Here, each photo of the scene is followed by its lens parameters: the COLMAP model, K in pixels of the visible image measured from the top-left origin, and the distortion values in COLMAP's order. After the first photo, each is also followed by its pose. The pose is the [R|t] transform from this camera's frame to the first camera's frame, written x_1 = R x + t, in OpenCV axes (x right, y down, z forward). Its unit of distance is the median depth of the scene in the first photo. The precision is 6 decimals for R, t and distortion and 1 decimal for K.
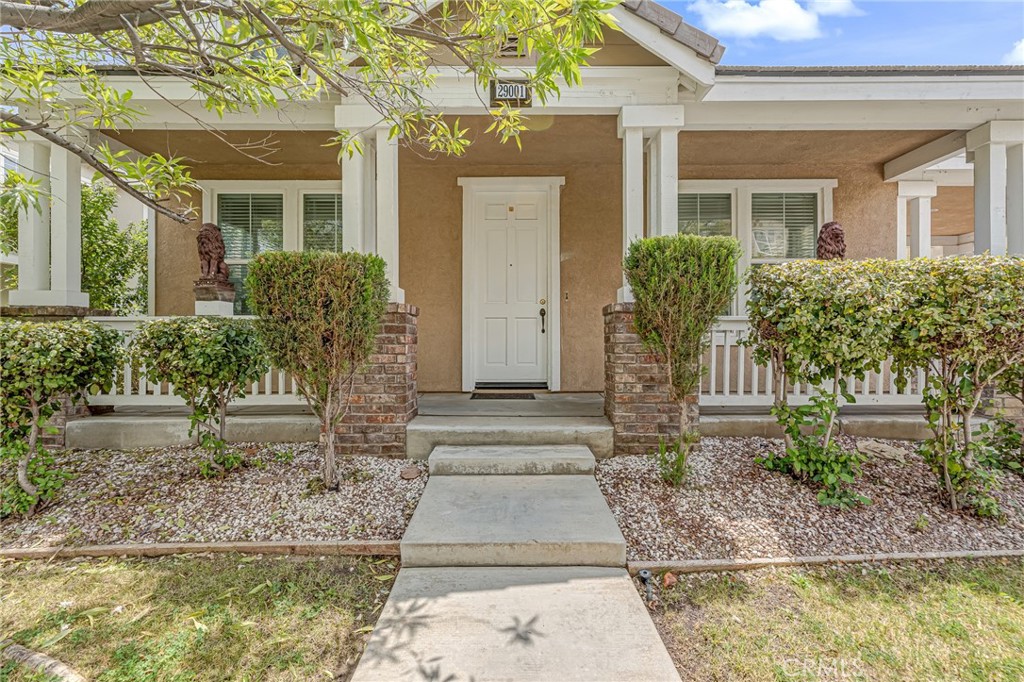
lens RADIAL K [[473.9, 0, 511.5], [0, 473.9, 348.3], [0, 0, 1]] dist [0.003881, 0.001043]
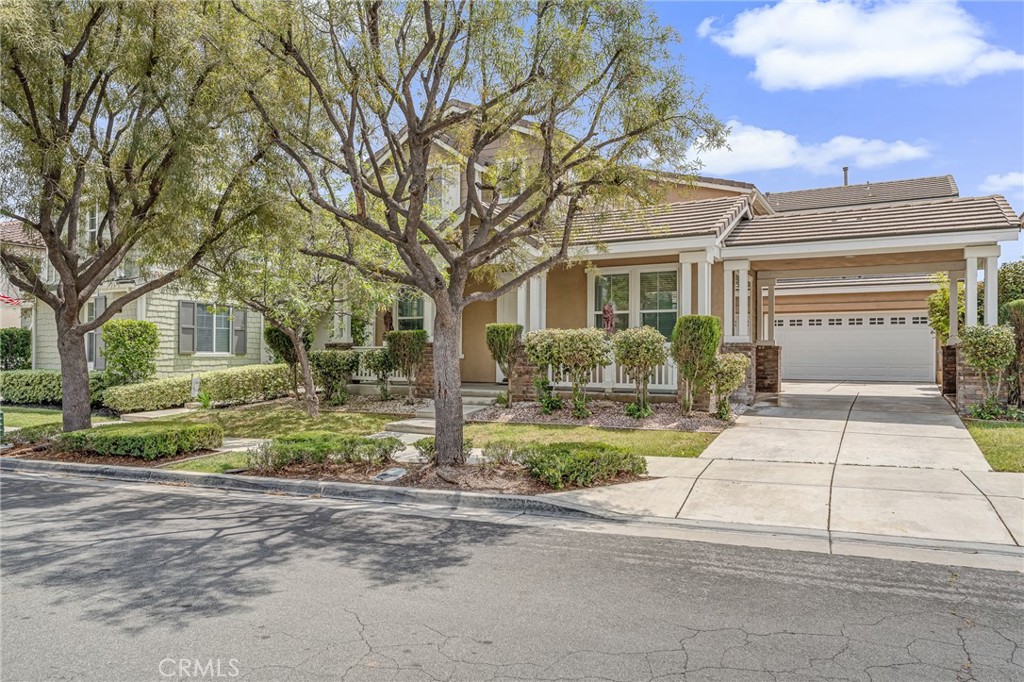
lens RADIAL K [[690.6, 0, 512.0], [0, 690.6, 341.0], [0, 0, 1]] dist [-0.005681, -0.001021]
pose [[0.877754, -0.001702, -0.479109, 1.490745], [-0.007465, 0.999824, -0.017227, -0.031227], [0.479054, 0.018698, 0.877586, -1.680474]]
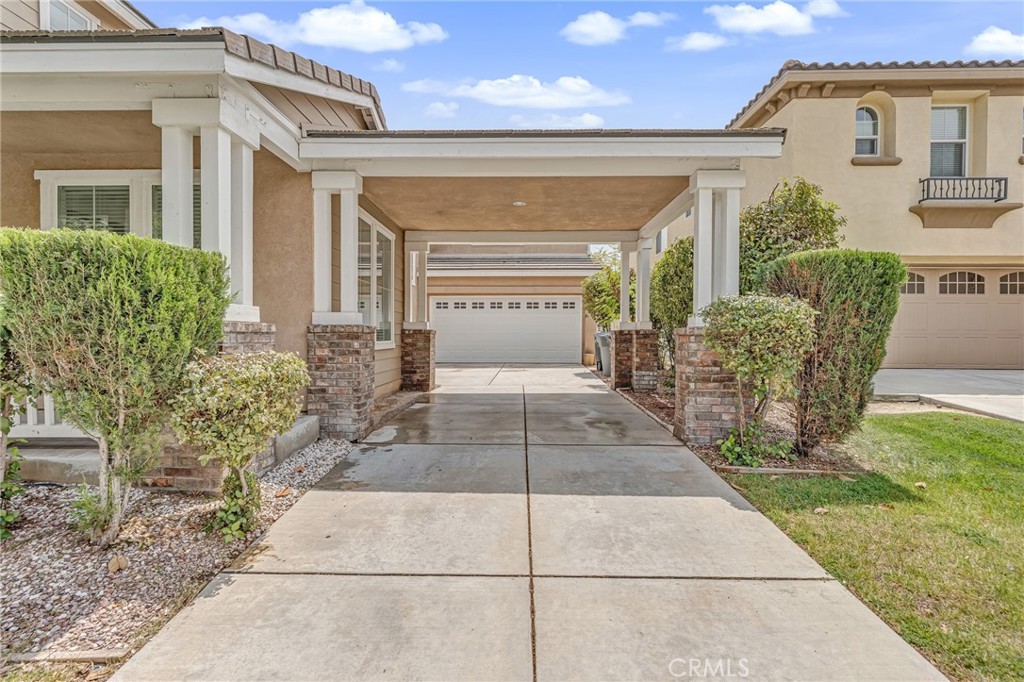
lens RADIAL K [[453.4, 0, 512.0], [0, 453.4, 341.0], [0, 0, 1]] dist [-0.003191, 0.000040]
pose [[0.999774, 0.006992, -0.020065, 1.357046], [-0.006653, 0.999835, 0.016877, -0.062624], [0.020180, -0.016740, 0.999656, 0.189596]]
